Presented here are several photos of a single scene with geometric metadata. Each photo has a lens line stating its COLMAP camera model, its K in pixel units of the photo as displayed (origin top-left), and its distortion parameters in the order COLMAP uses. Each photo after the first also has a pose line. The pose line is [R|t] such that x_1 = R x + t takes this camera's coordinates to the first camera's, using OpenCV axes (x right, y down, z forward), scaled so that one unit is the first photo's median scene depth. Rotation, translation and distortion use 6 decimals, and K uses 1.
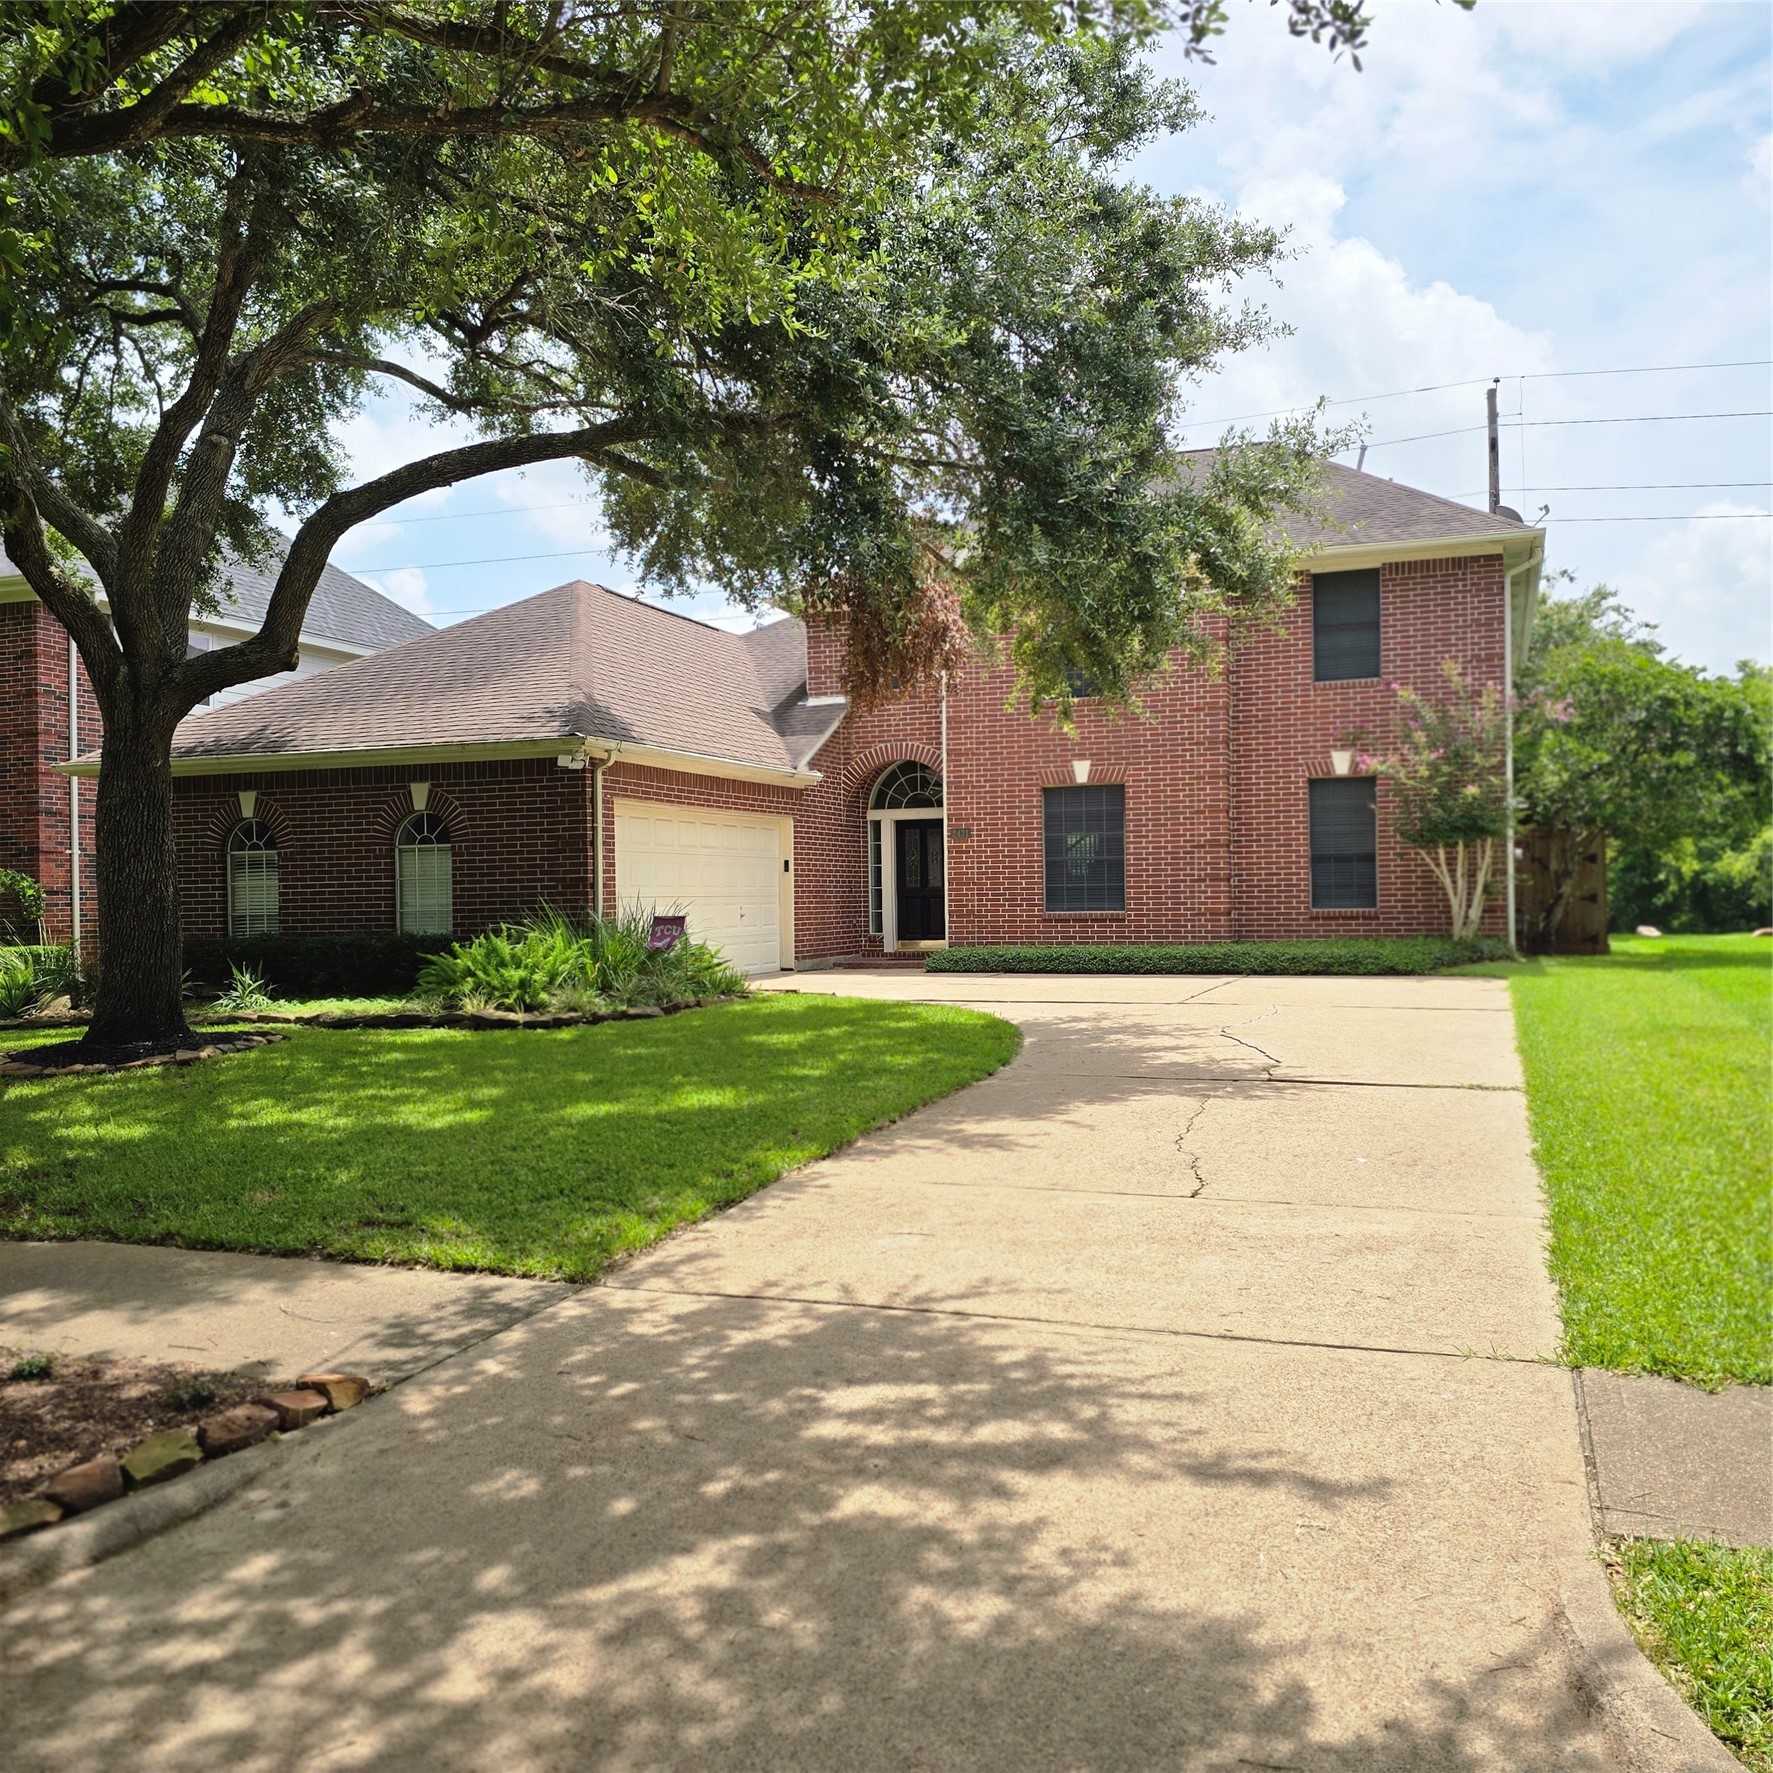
lens RADIAL K [[1583.5, 0, 883.3], [0, 1583.5, 888.7], [0, 0, 1]] dist [0.083309, -0.104820]
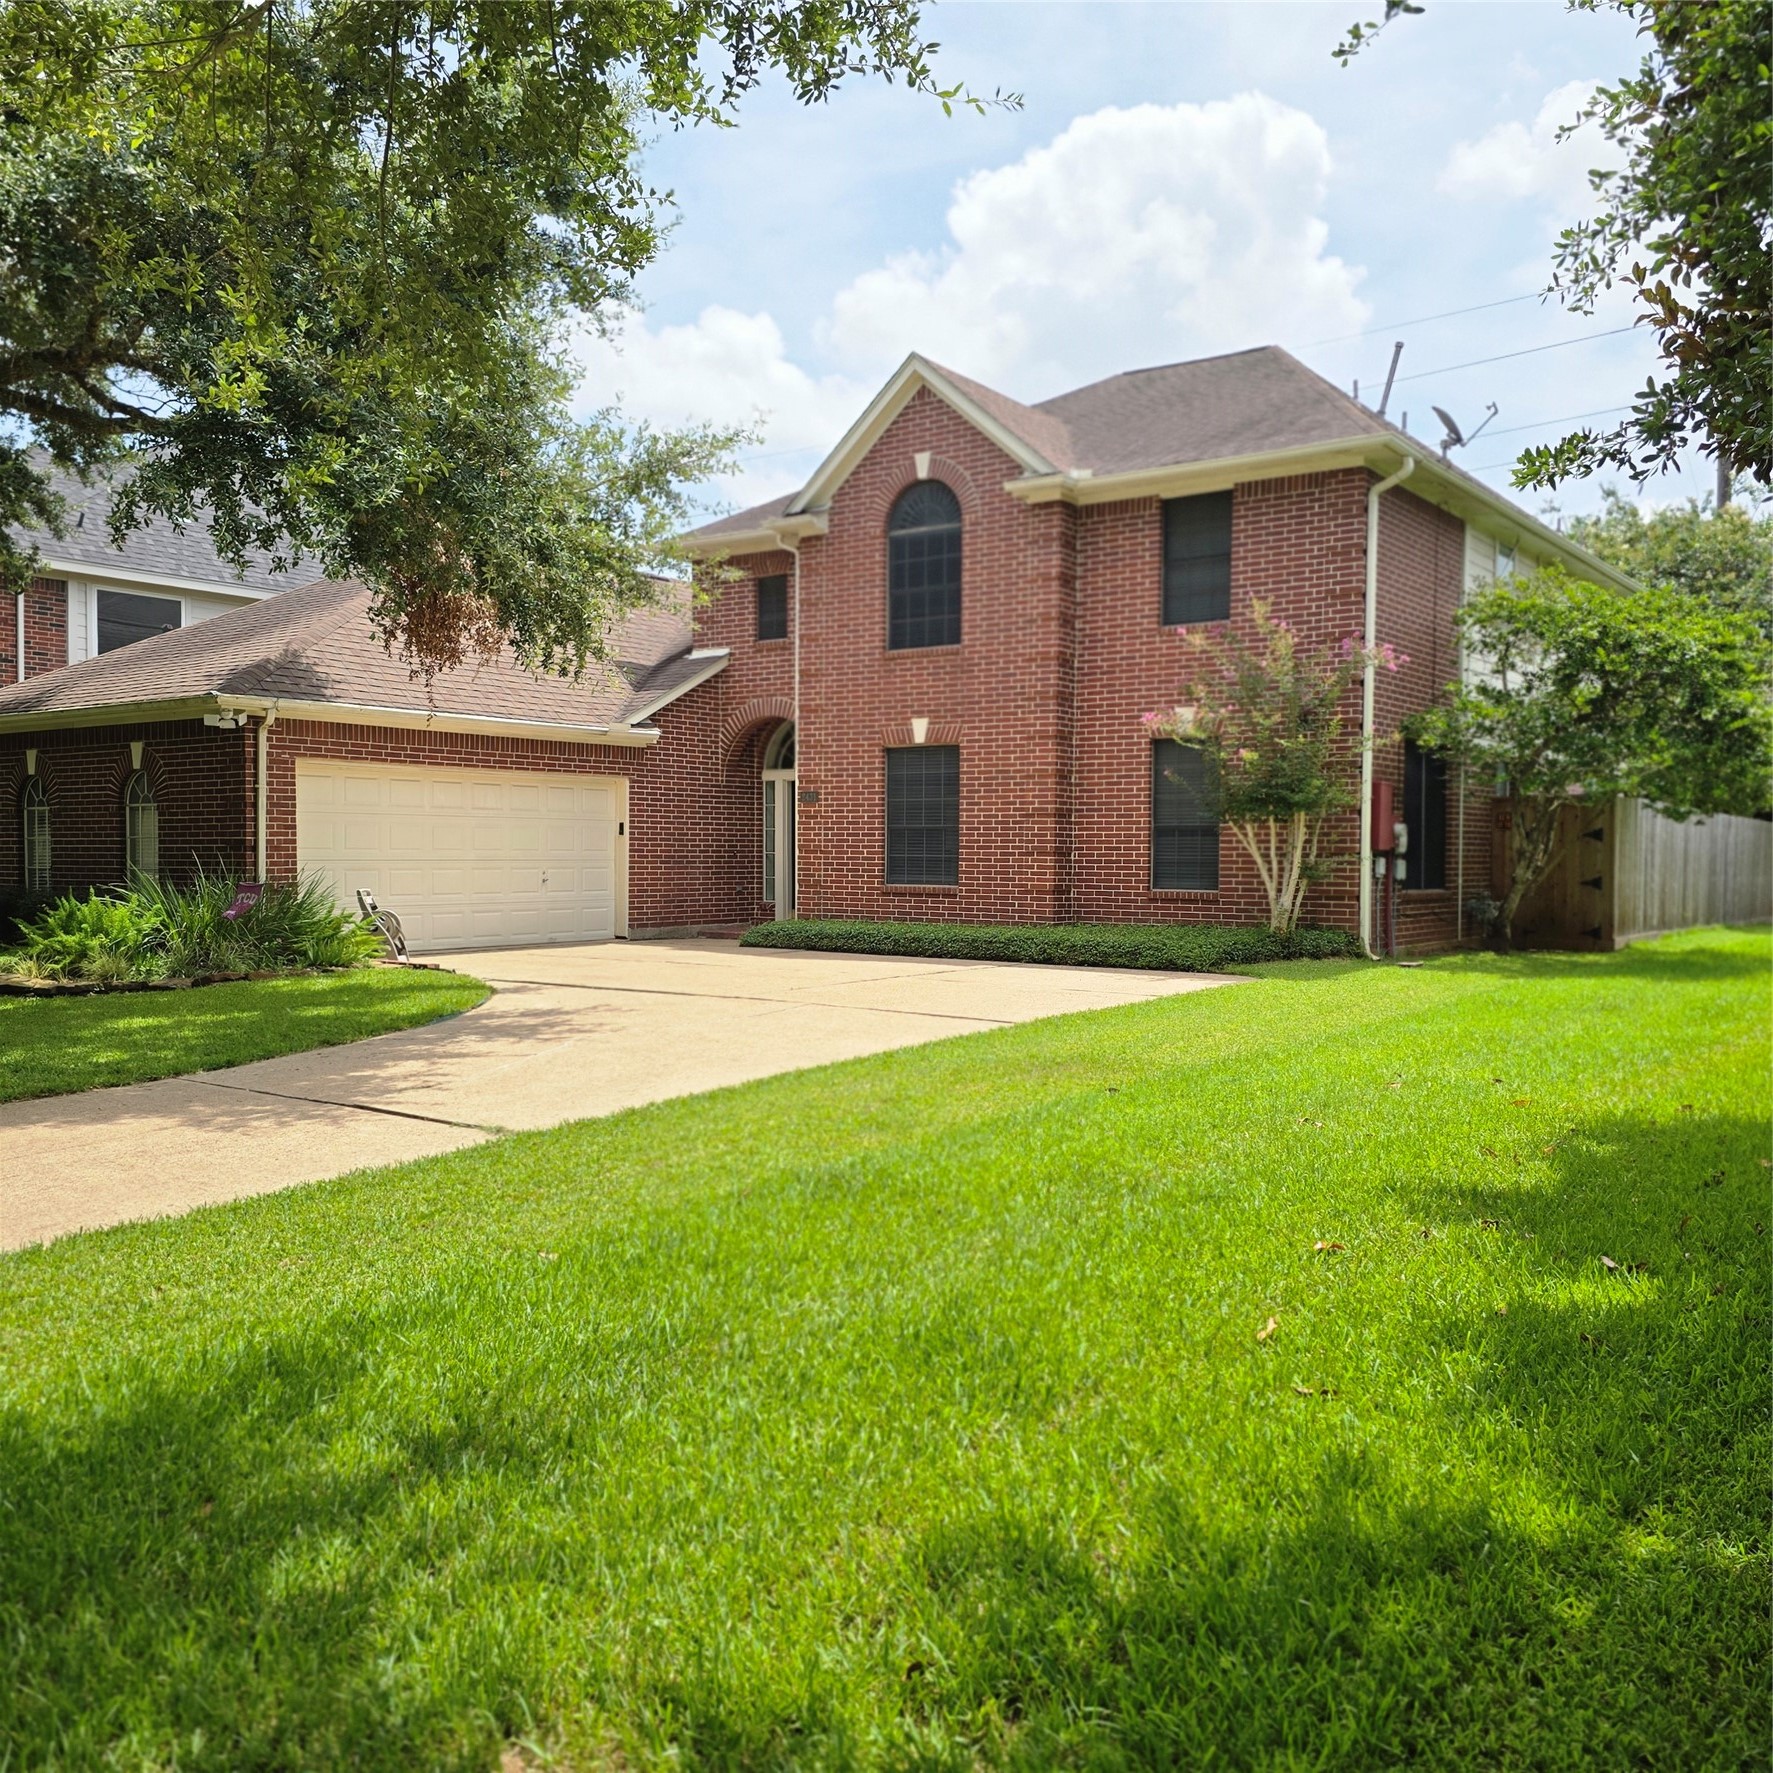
lens RADIAL K [[1583.5, 0, 897.7], [0, 1583.5, 896.2], [0, 0, 1]] dist [0.083309, -0.104820]
pose [[0.962973, 0.027900, -0.268149, 0.370539], [-0.018591, 0.999135, 0.037191, -0.013162], [0.268954, -0.030829, 0.962659, 0.130546]]
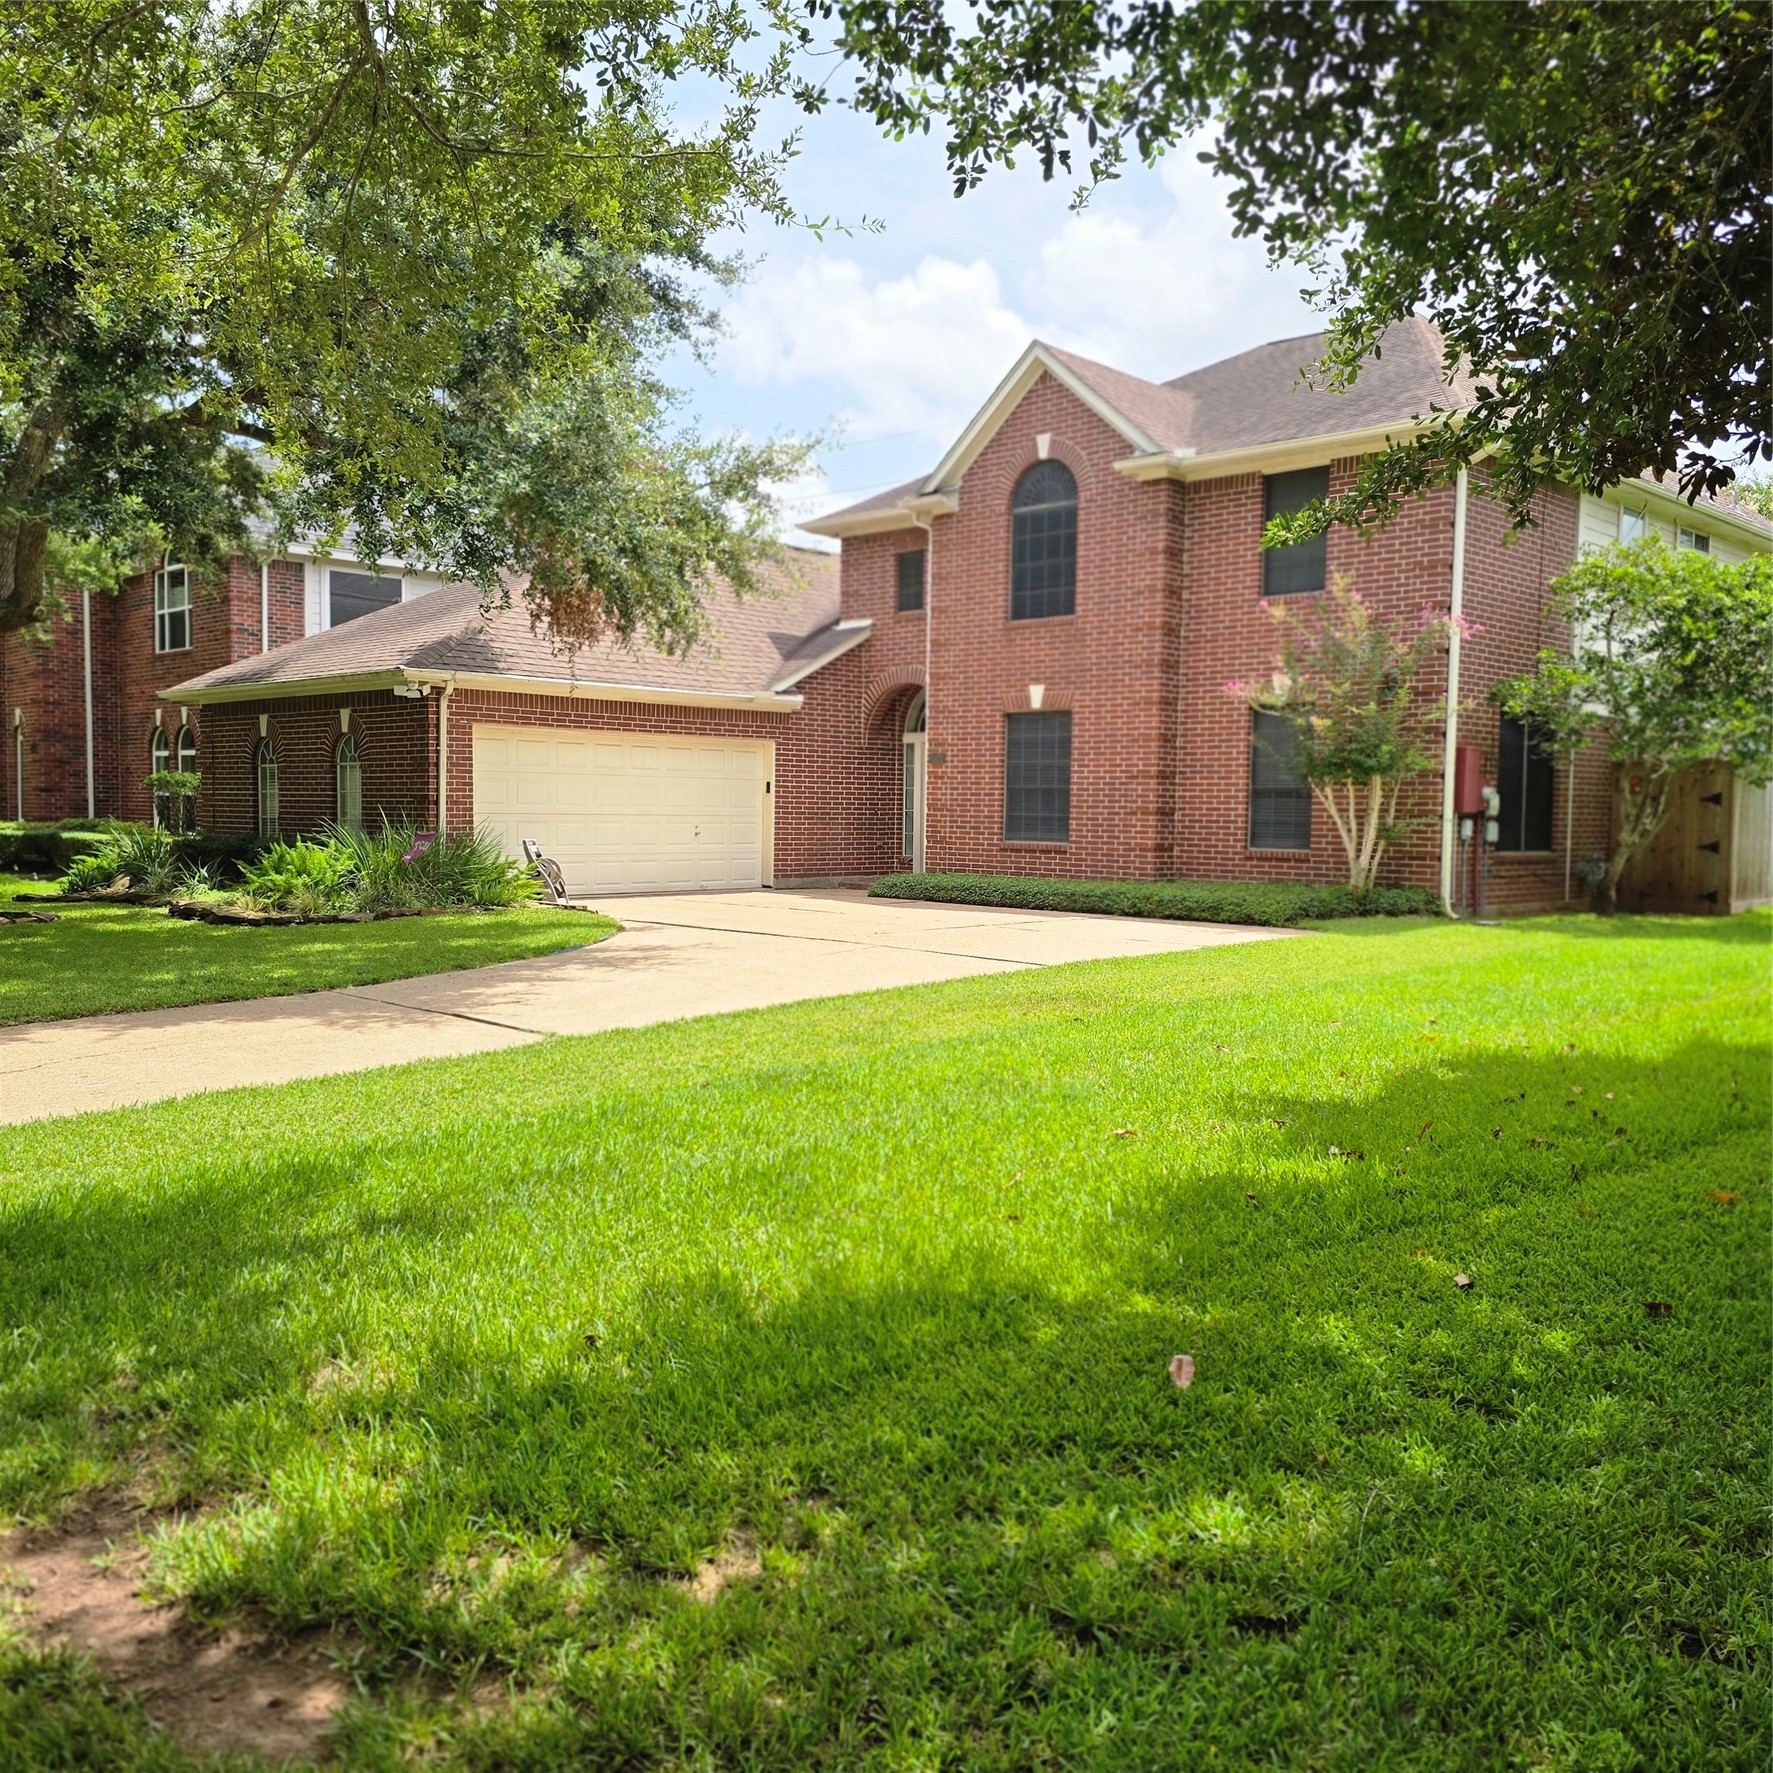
lens RADIAL K [[1583.5, 0, 896.7], [0, 1583.5, 887.2], [0, 0, 1]] dist [0.083309, -0.104820]
pose [[0.913744, 0.049025, -0.403323, 0.457322], [-0.025940, 0.997707, 0.062507, -0.016805], [0.405462, -0.046653, 0.912920, 0.085237]]
